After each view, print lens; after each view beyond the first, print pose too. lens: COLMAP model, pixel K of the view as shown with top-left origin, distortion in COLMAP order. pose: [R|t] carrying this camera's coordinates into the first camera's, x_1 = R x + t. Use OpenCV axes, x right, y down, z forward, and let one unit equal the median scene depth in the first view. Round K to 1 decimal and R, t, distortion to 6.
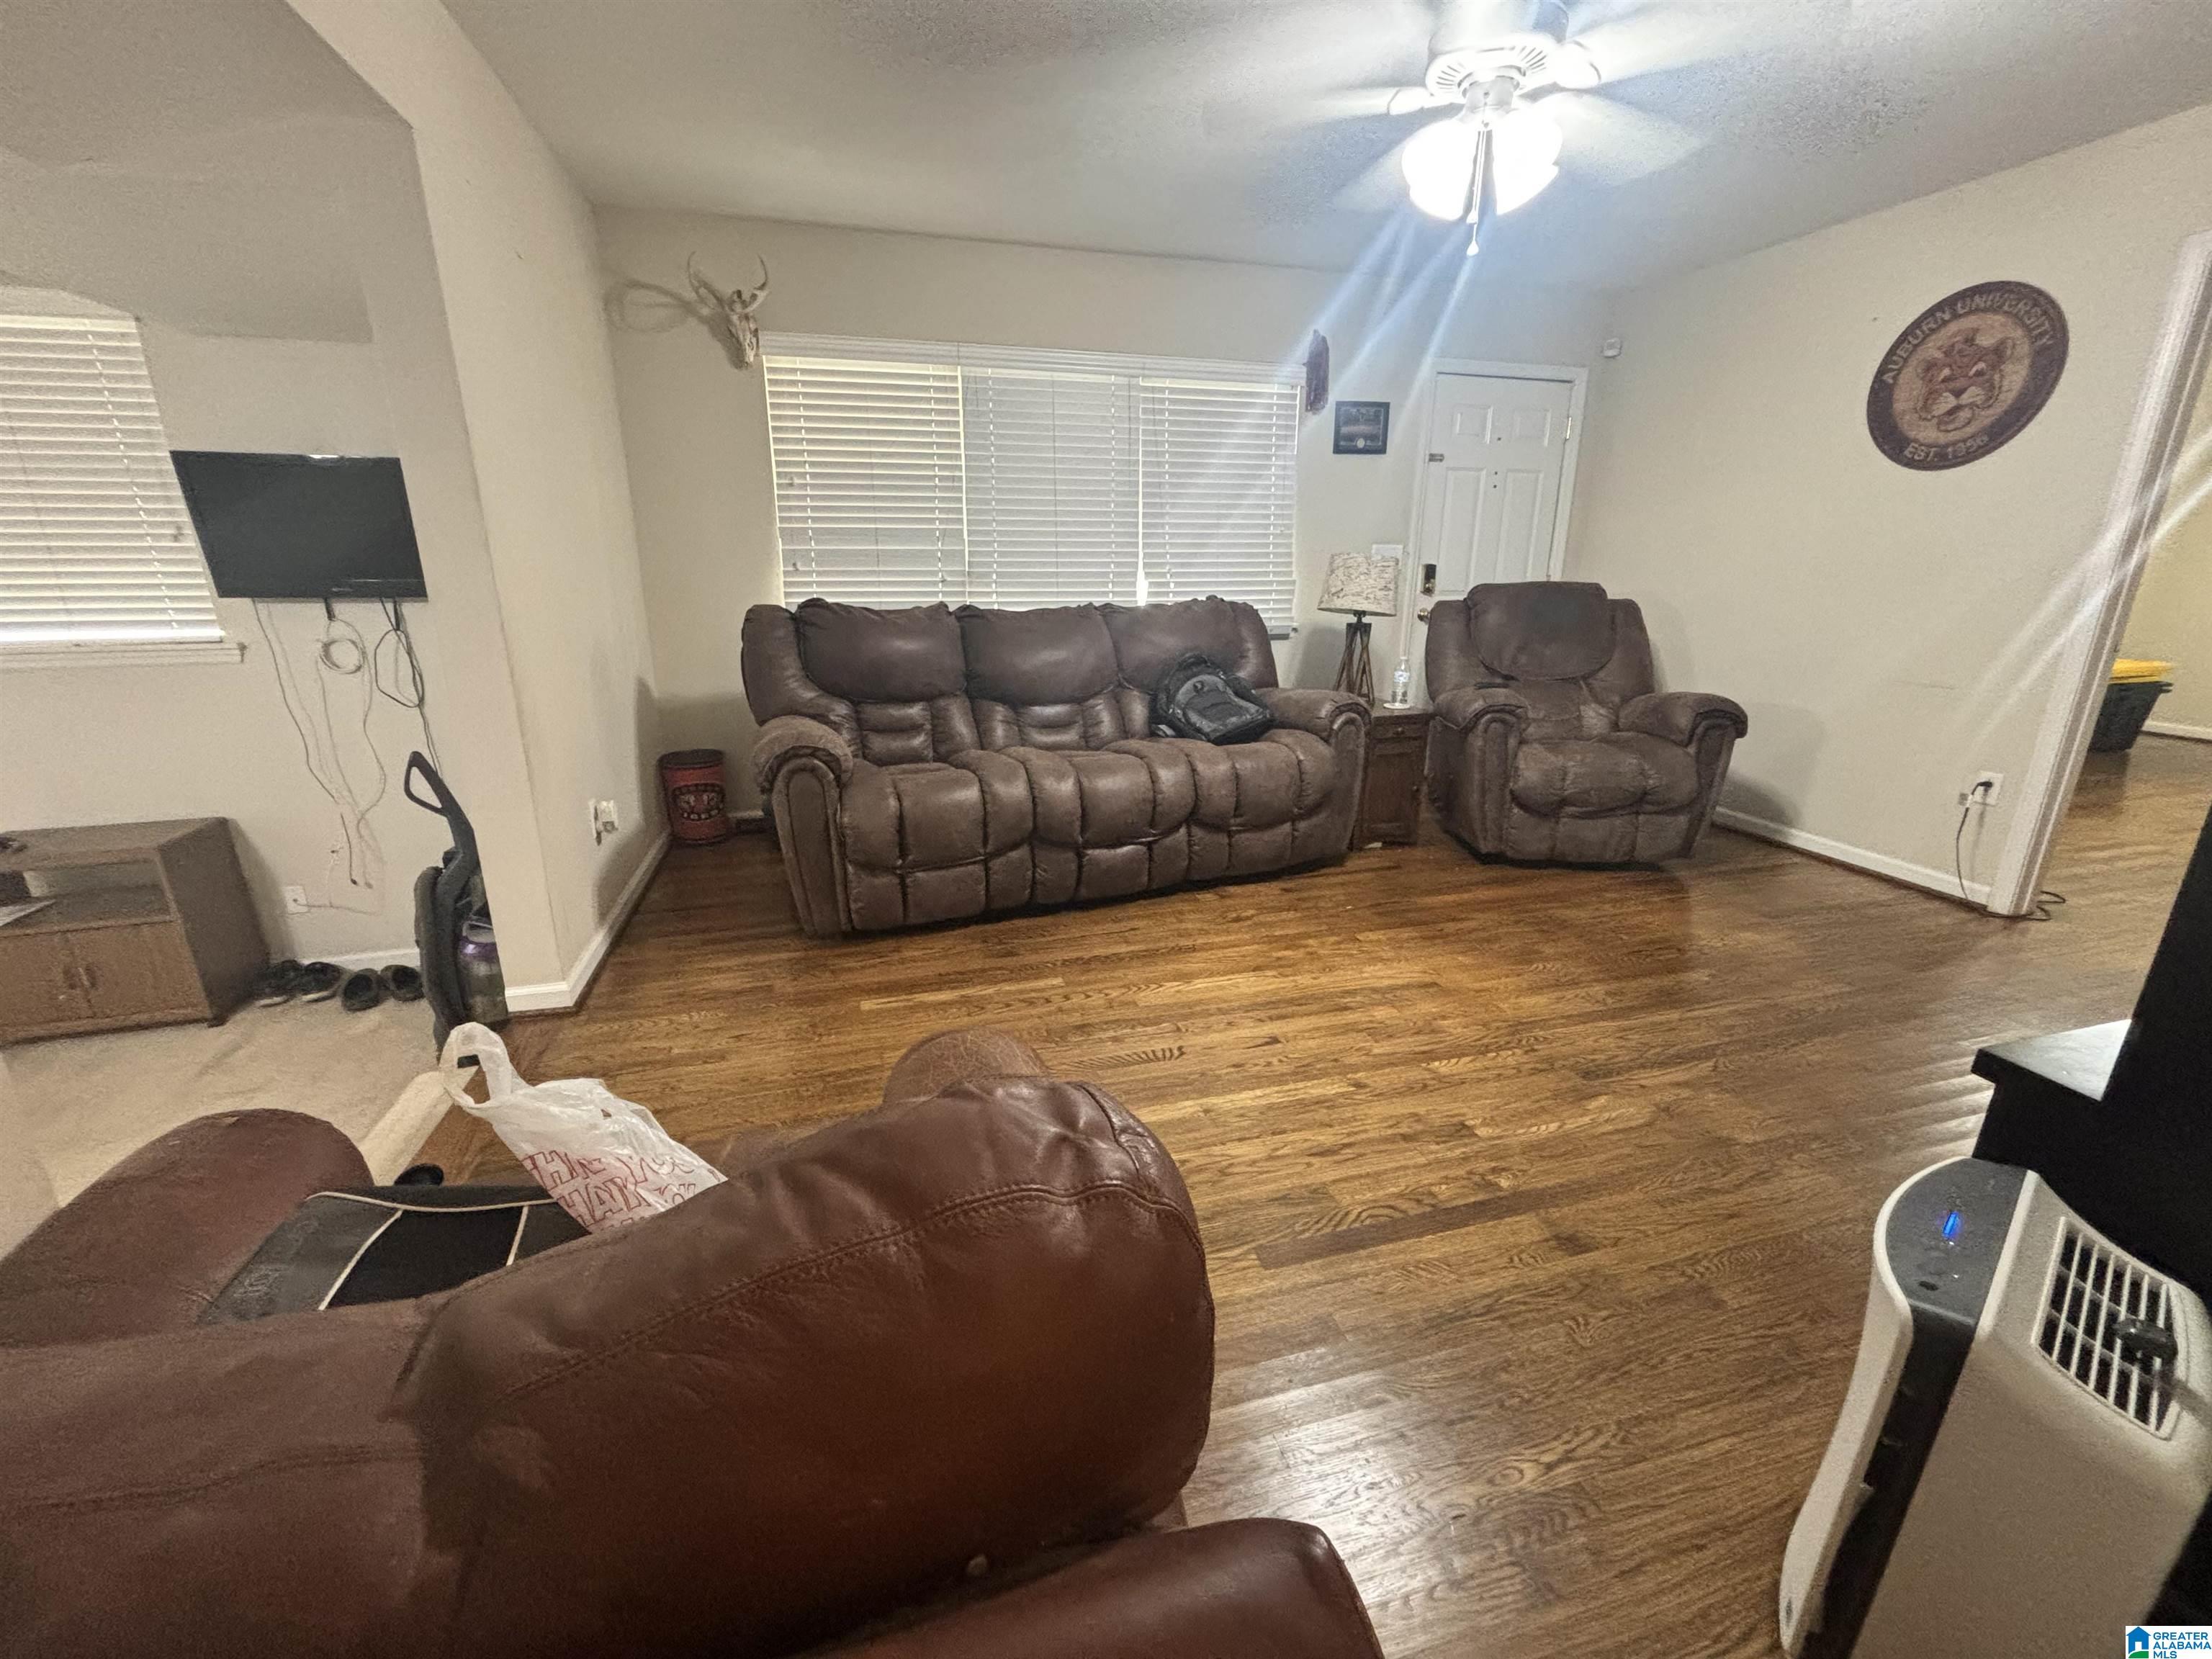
lens RADIAL K [[895.9, 0, 1093.8], [0, 895.9, 818.2], [0, 0, 1]] dist [-0.001257, -0.000043]
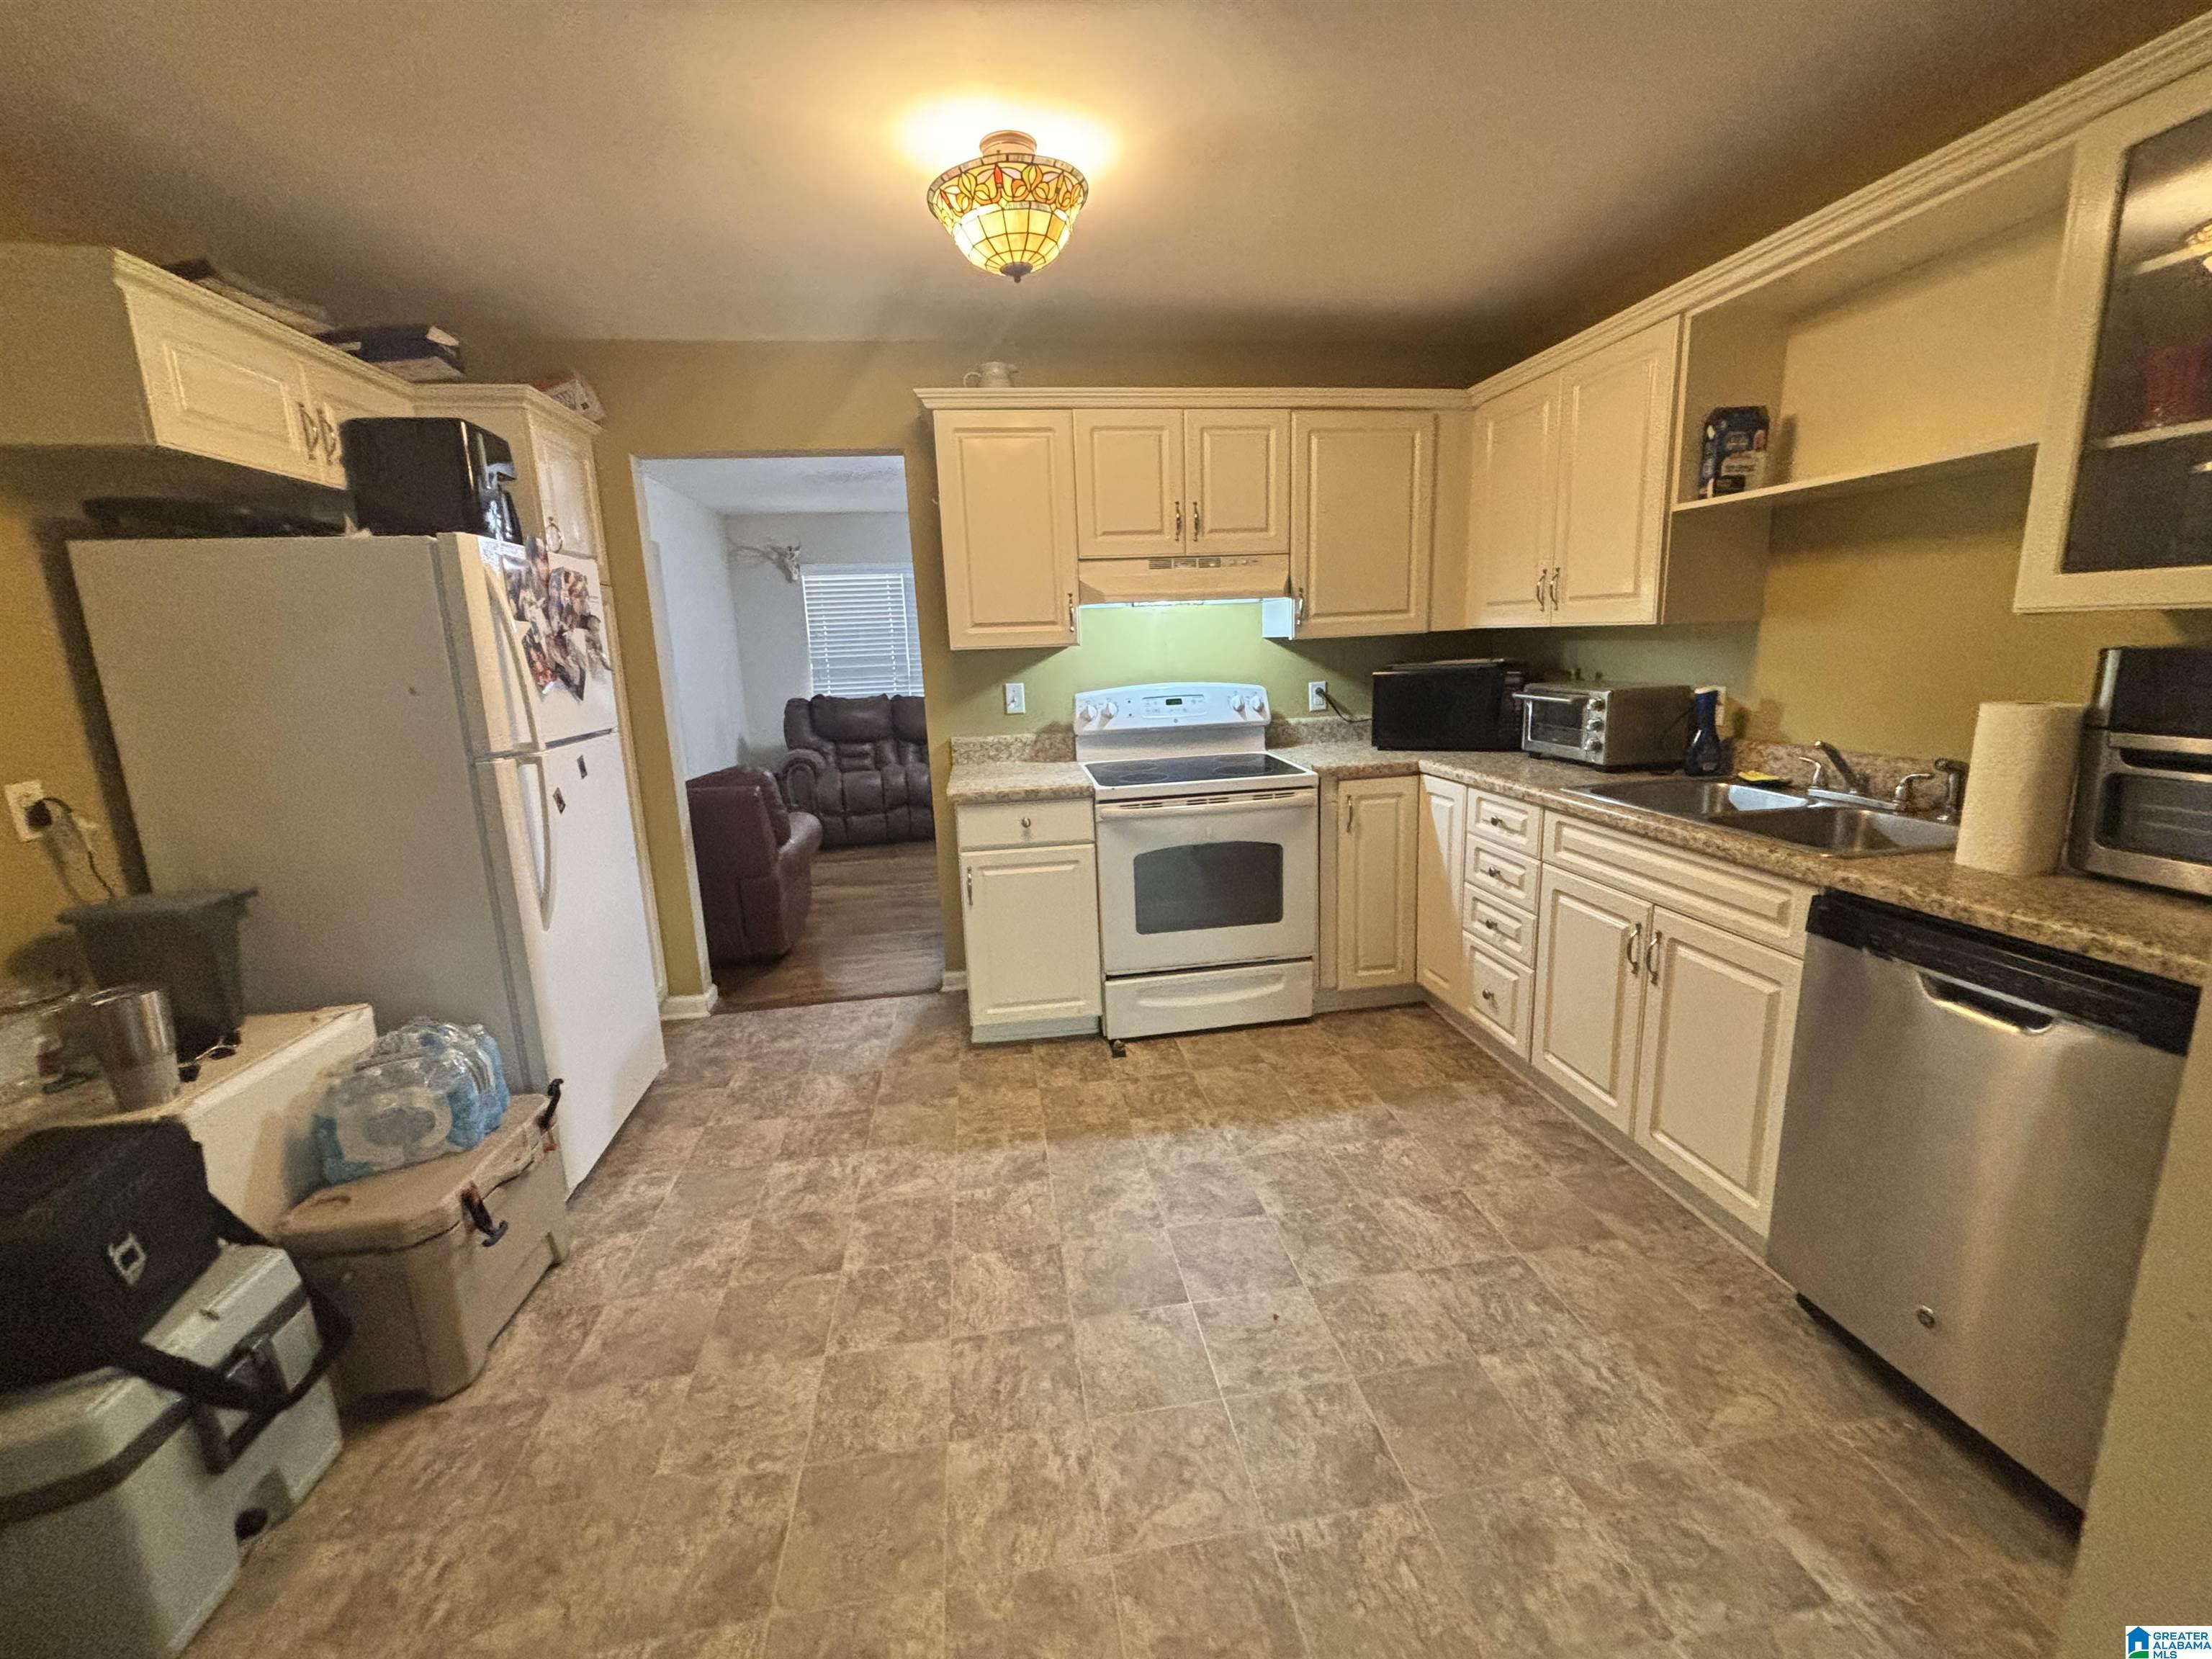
lens RADIAL K [[895.9, 0, 1117.7], [0, 895.9, 833.0], [0, 0, 1]] dist [-0.001257, -0.000043]
pose [[0.994367, -0.013948, -0.105066, 0.573591], [0.007030, 0.997800, -0.065927, 0.211188], [0.105754, 0.064817, 0.992278, -0.940666]]
